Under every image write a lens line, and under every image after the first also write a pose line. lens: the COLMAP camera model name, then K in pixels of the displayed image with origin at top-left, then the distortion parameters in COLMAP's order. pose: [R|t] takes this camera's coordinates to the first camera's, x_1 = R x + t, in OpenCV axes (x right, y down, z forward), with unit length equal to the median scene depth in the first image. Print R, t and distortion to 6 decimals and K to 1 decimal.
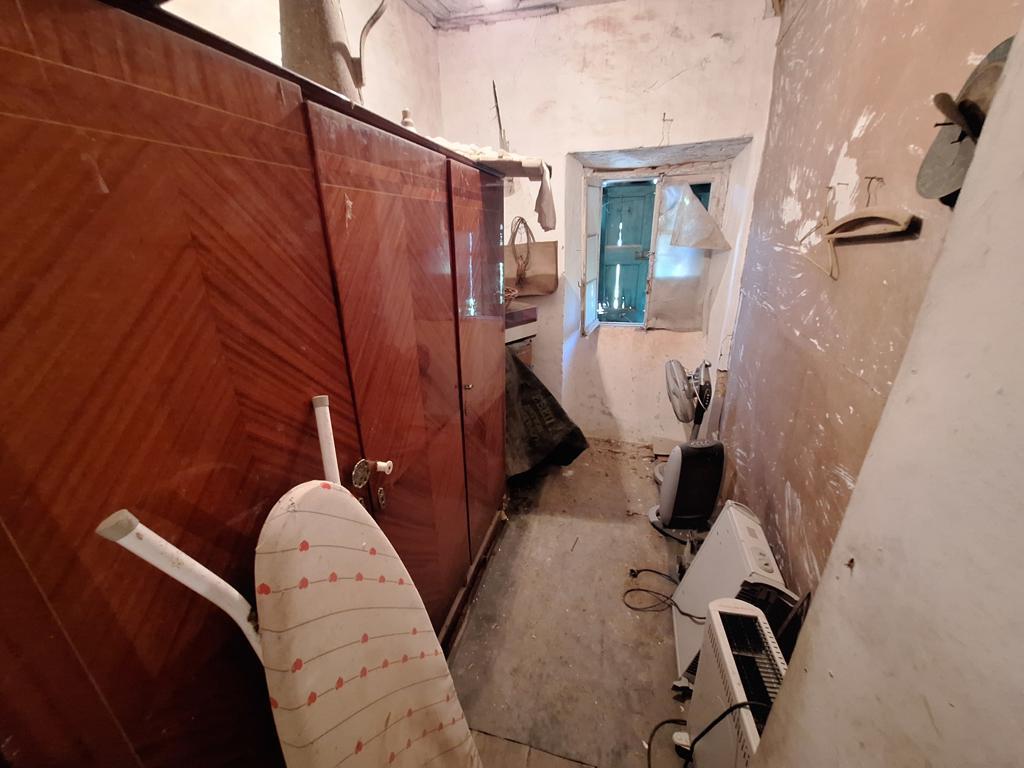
lens RADIAL K [[404.5, 0, 509.7], [0, 404.5, 382.9], [0, 0, 1]] dist [0.000846, 0.000035]
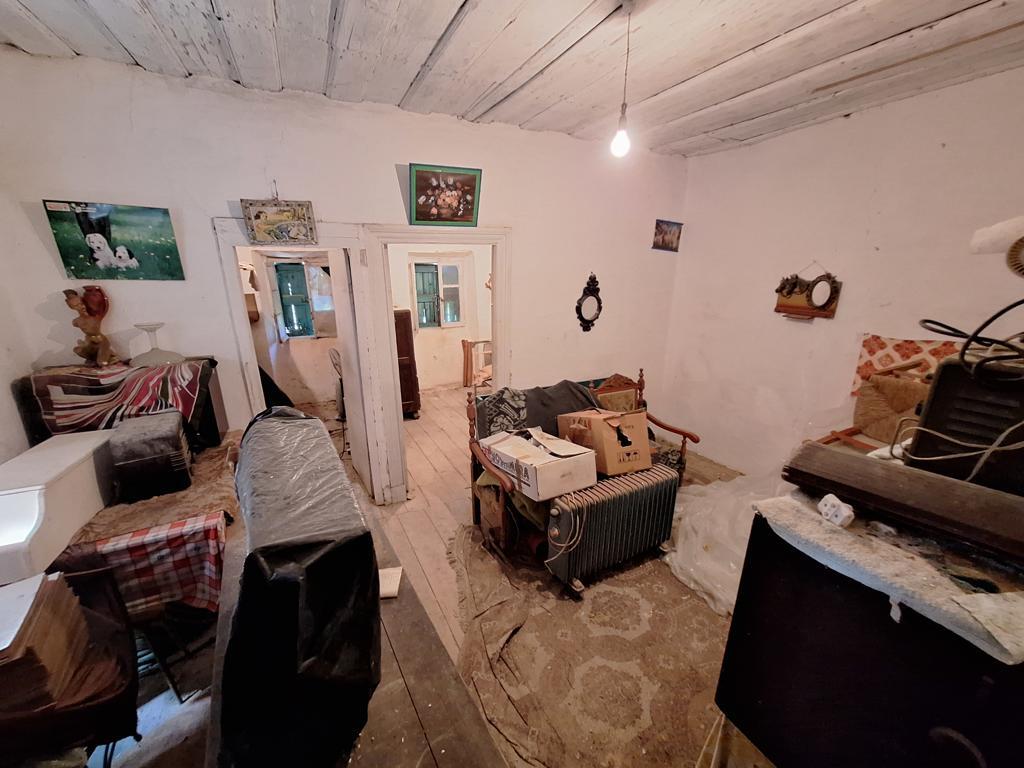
lens RADIAL K [[404.5, 0, 508.6], [0, 404.5, 387.5], [0, 0, 1]] dist [0.000846, 0.000035]
pose [[0.742701, -0.170521, 0.647547, -0.263929], [0.226989, 0.973890, -0.003886, 0.309138], [-0.629977, 0.149872, 0.762015, -0.987963]]
